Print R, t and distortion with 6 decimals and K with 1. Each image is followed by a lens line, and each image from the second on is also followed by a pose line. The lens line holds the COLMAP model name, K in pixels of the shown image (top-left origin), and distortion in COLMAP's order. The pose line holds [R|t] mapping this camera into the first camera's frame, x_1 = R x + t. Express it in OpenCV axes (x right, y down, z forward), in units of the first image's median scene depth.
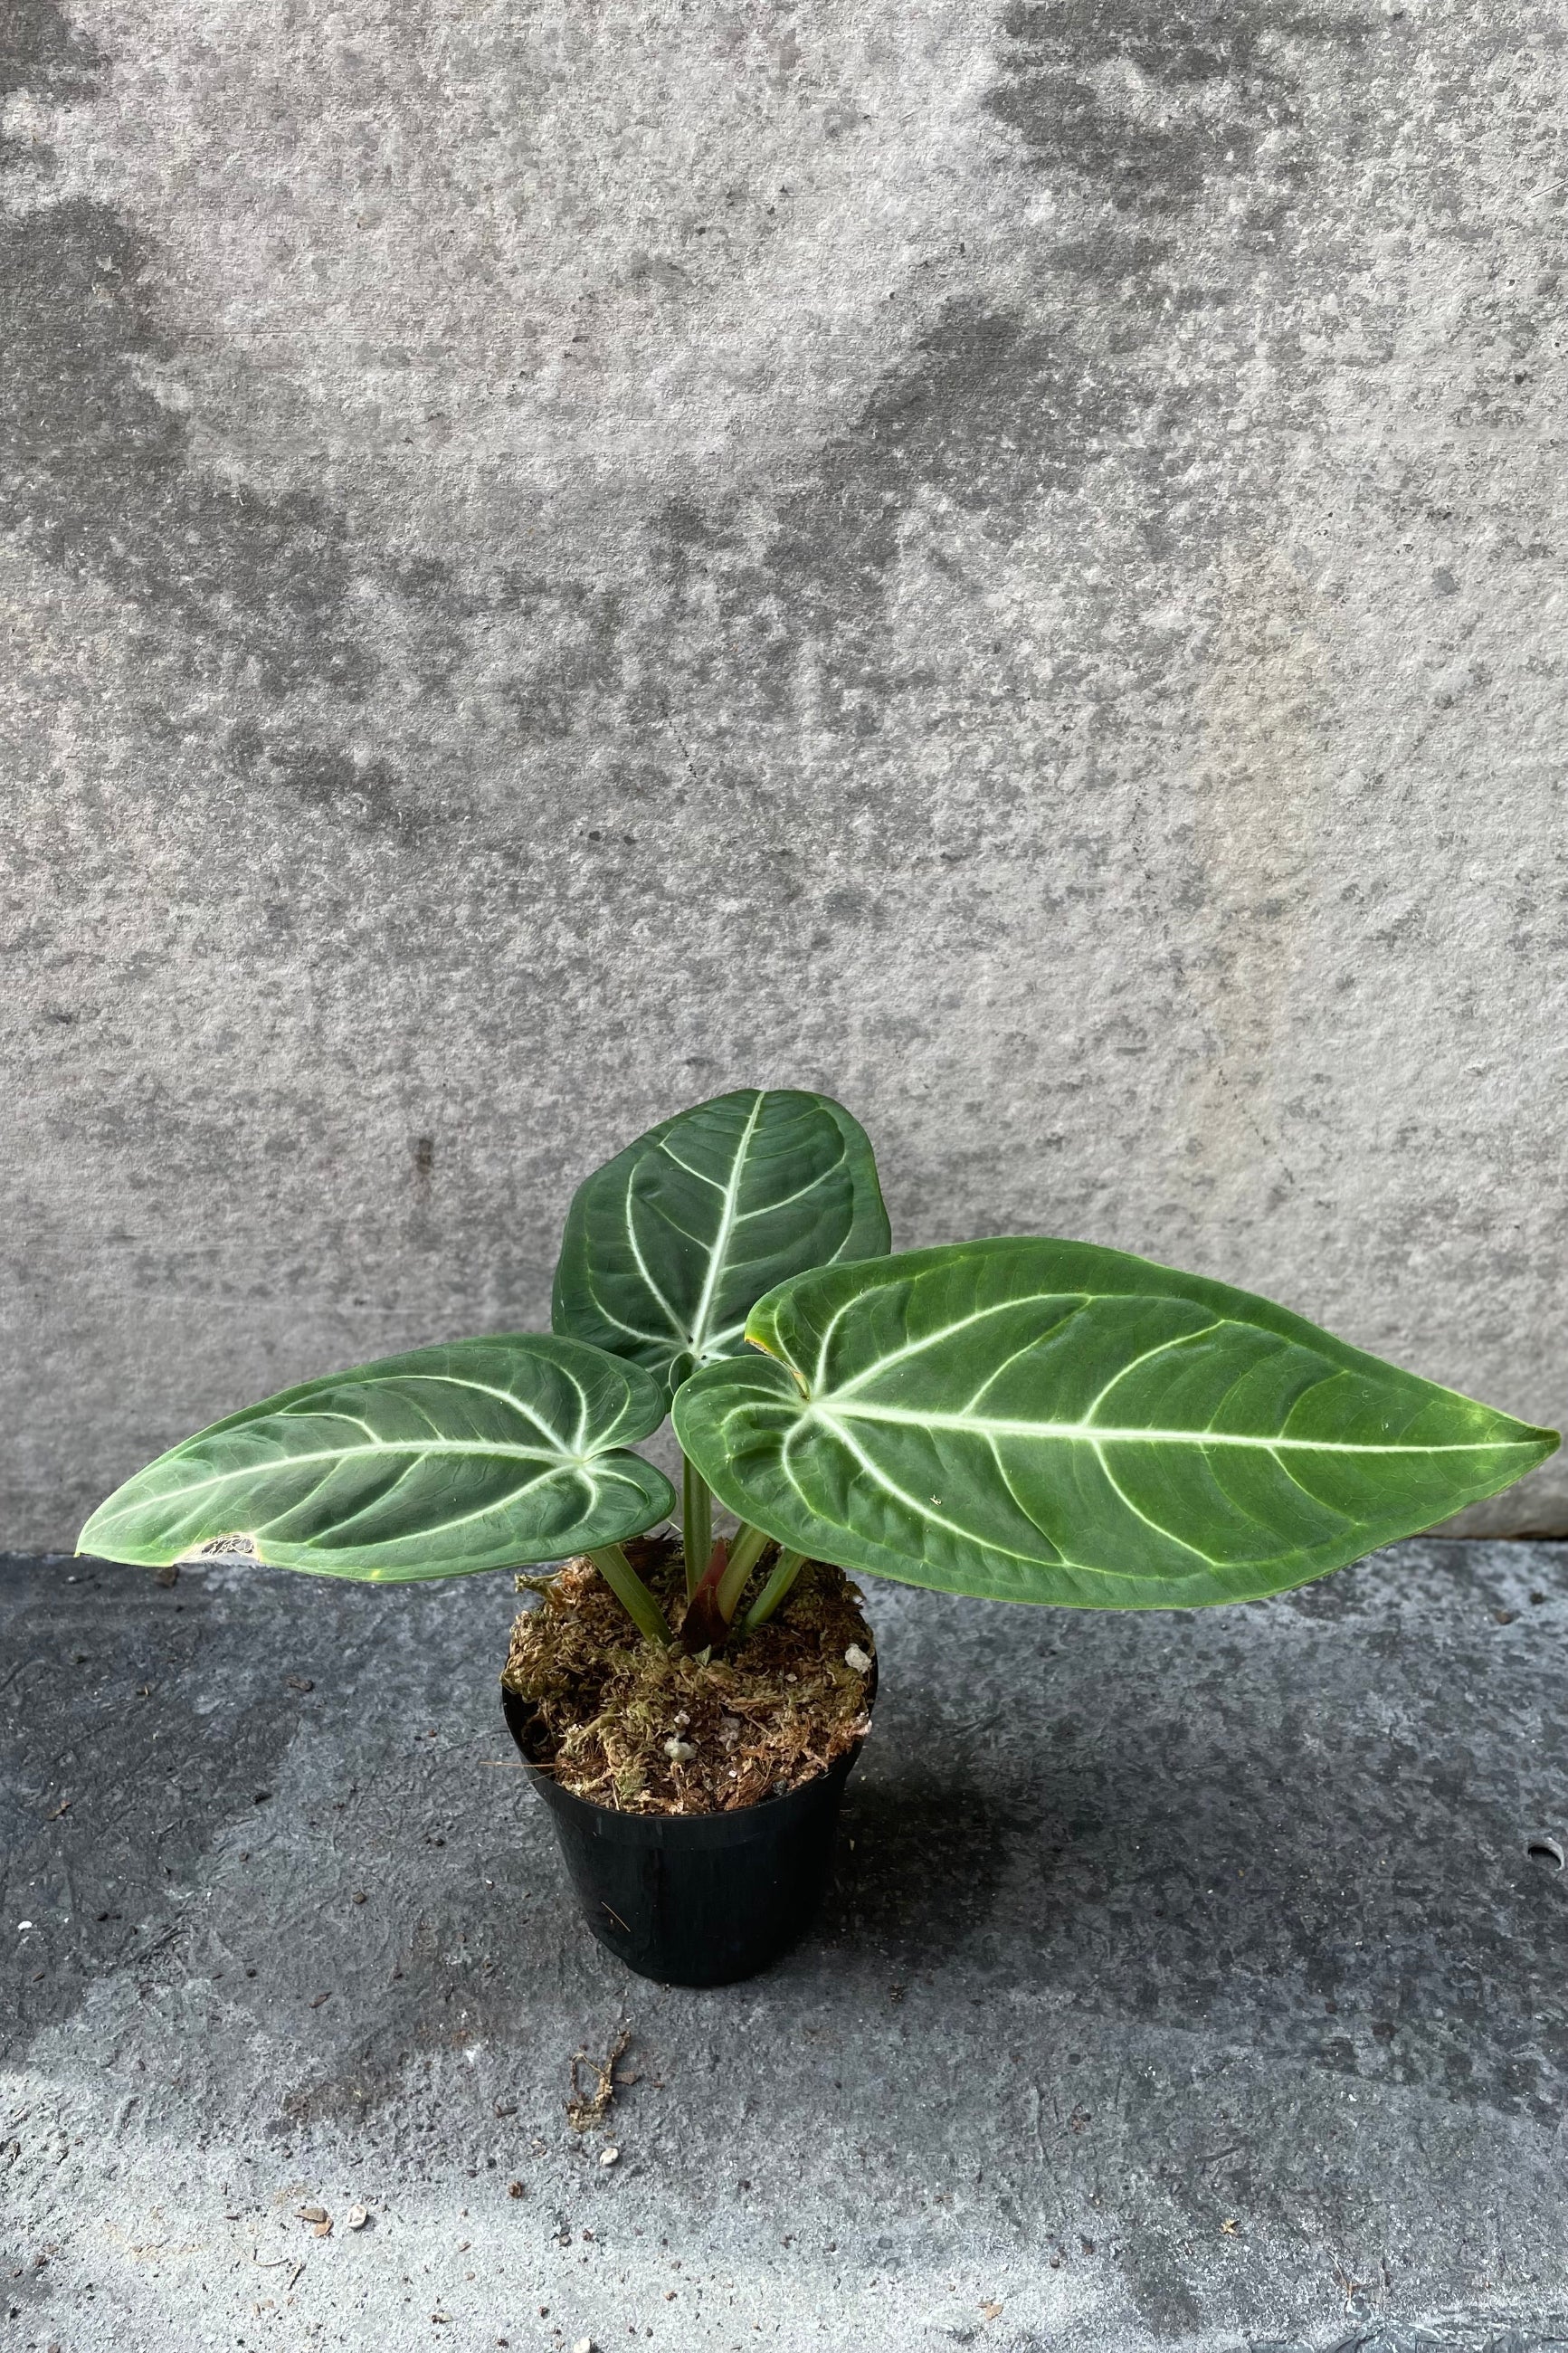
lens RADIAL K [[1728.1, 0, 781.5], [0, 1728.1, 1115.0], [0, 0, 1]] dist [0.077492, -0.101270]
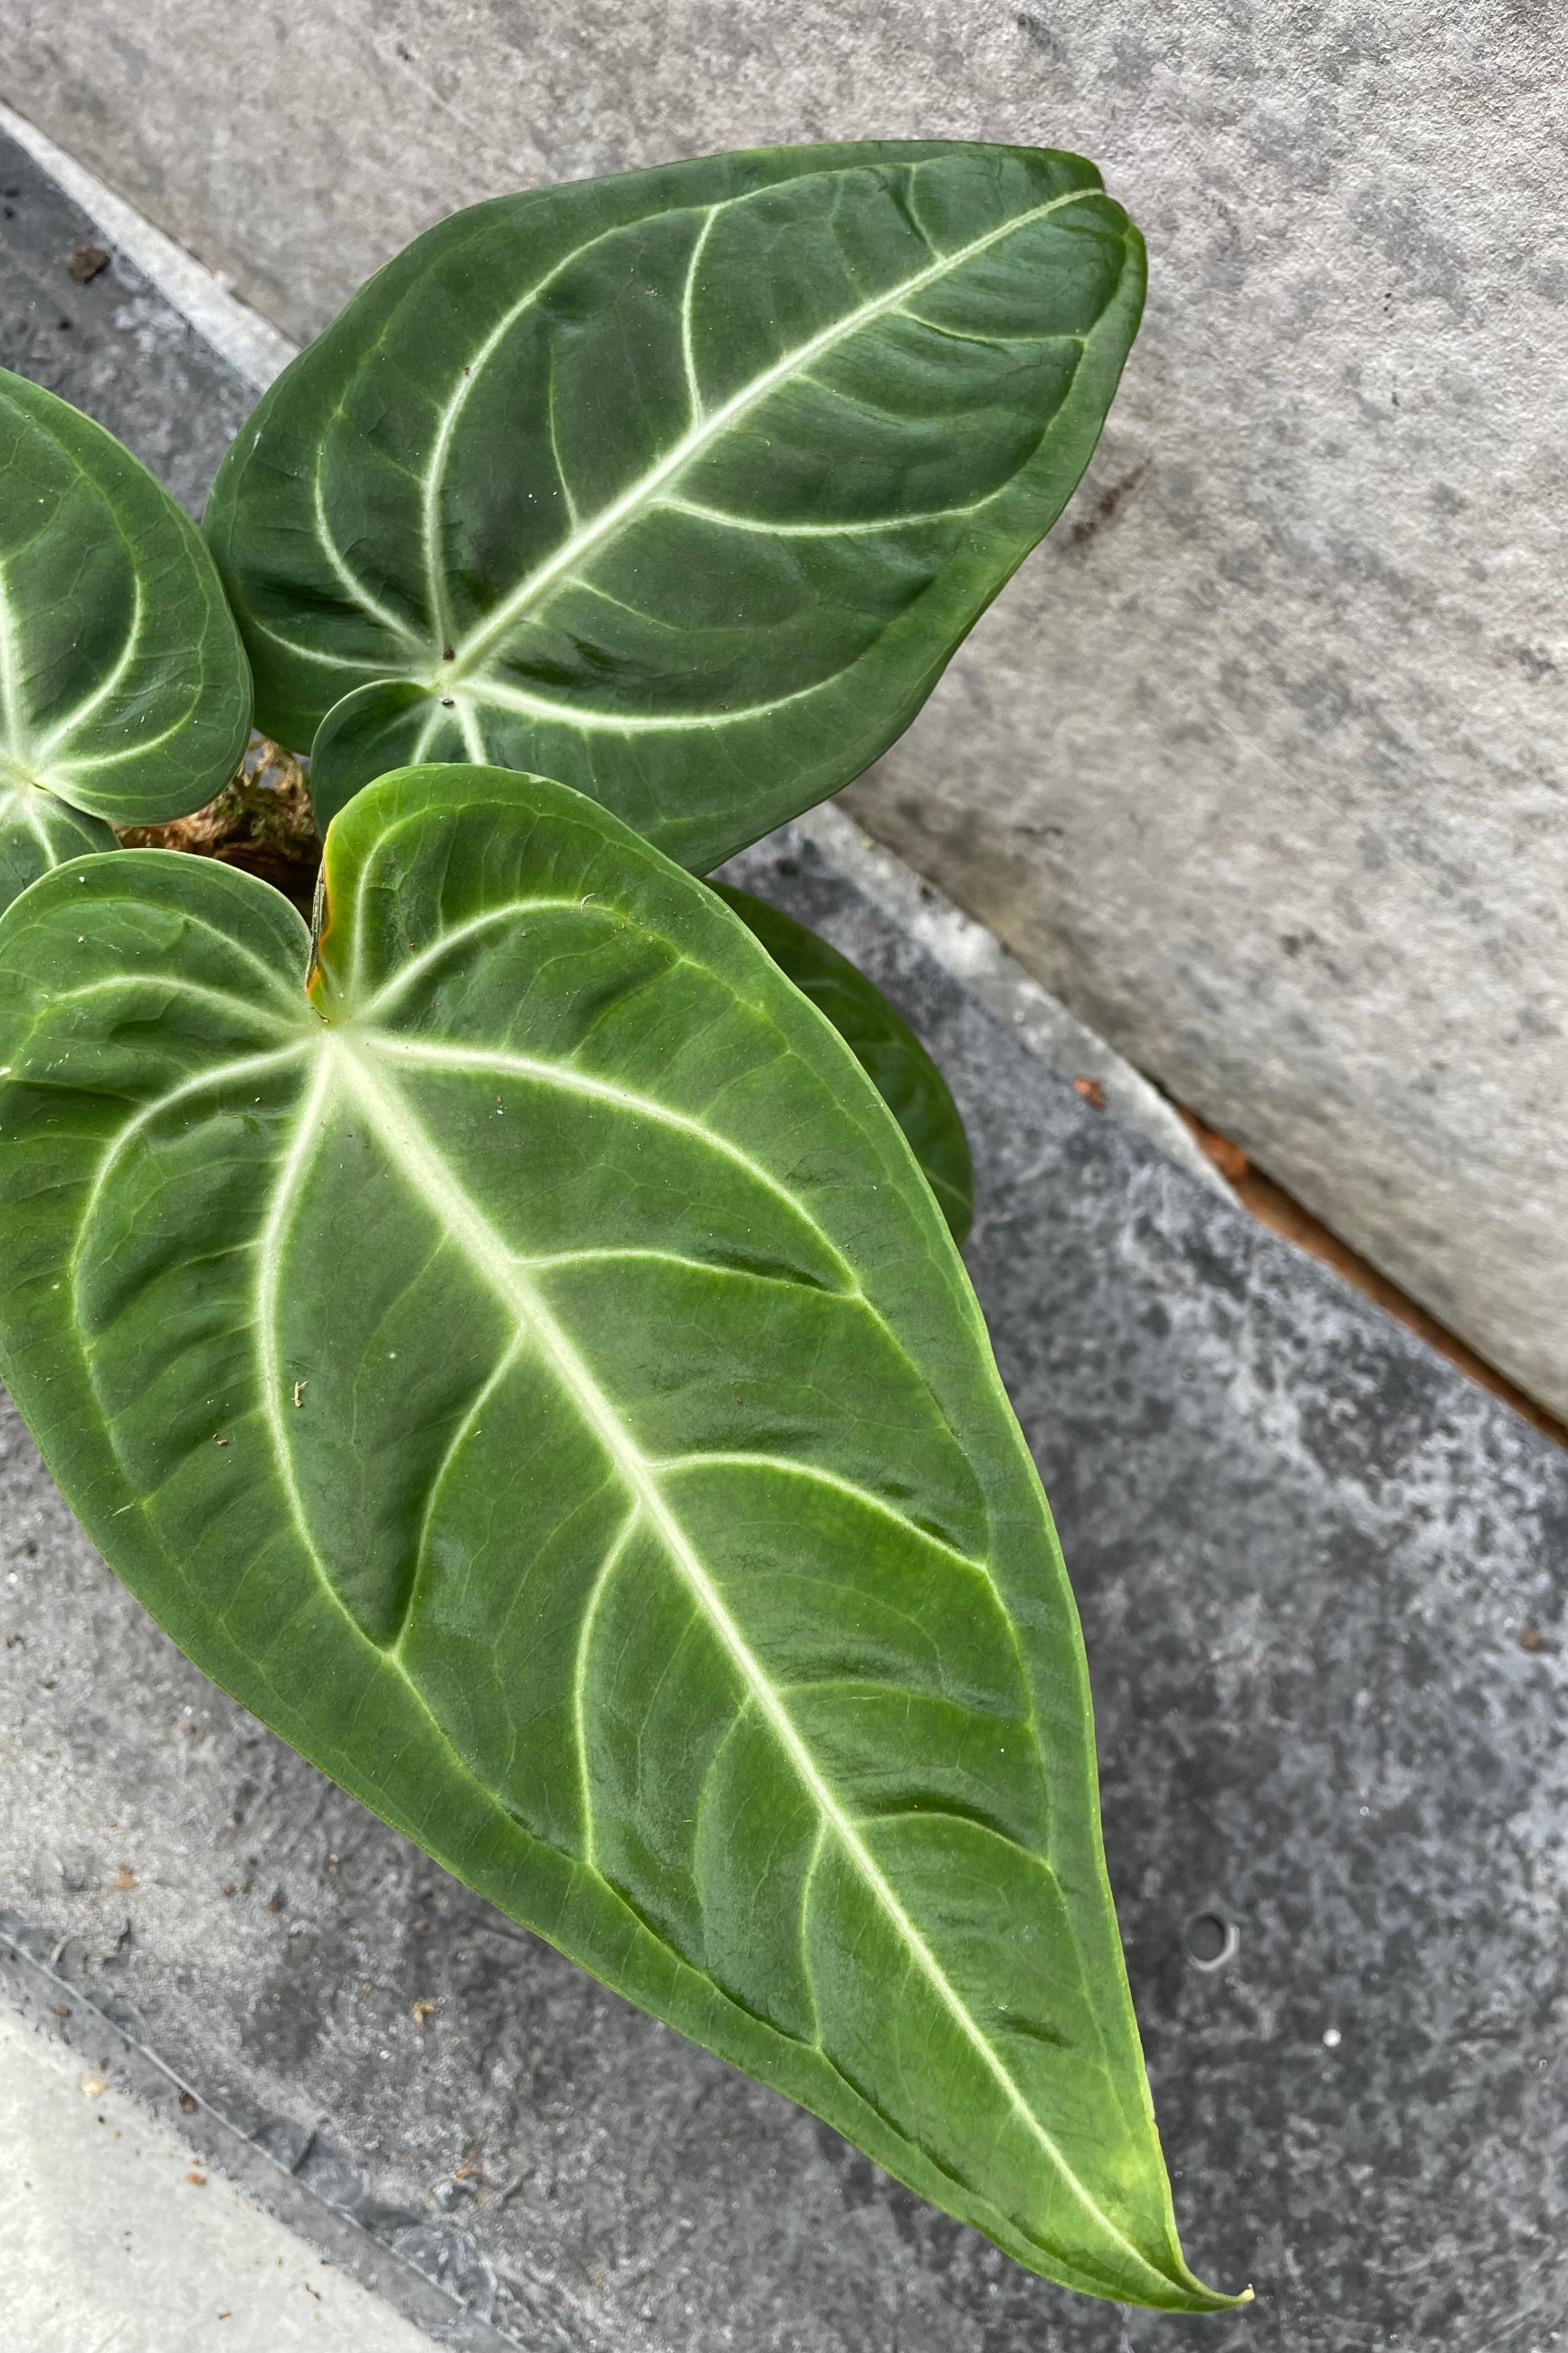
lens RADIAL K [[1838.9, 0, 771.1], [0, 1838.9, 1178.0], [0, 0, 1]] dist [0.073266, -0.131655]
pose [[0.754519, 0.655504, -0.031880, 0.117051], [-0.462870, 0.565967, 0.682227, -0.169204], [0.465245, -0.499997, 0.730445, 0.491414]]
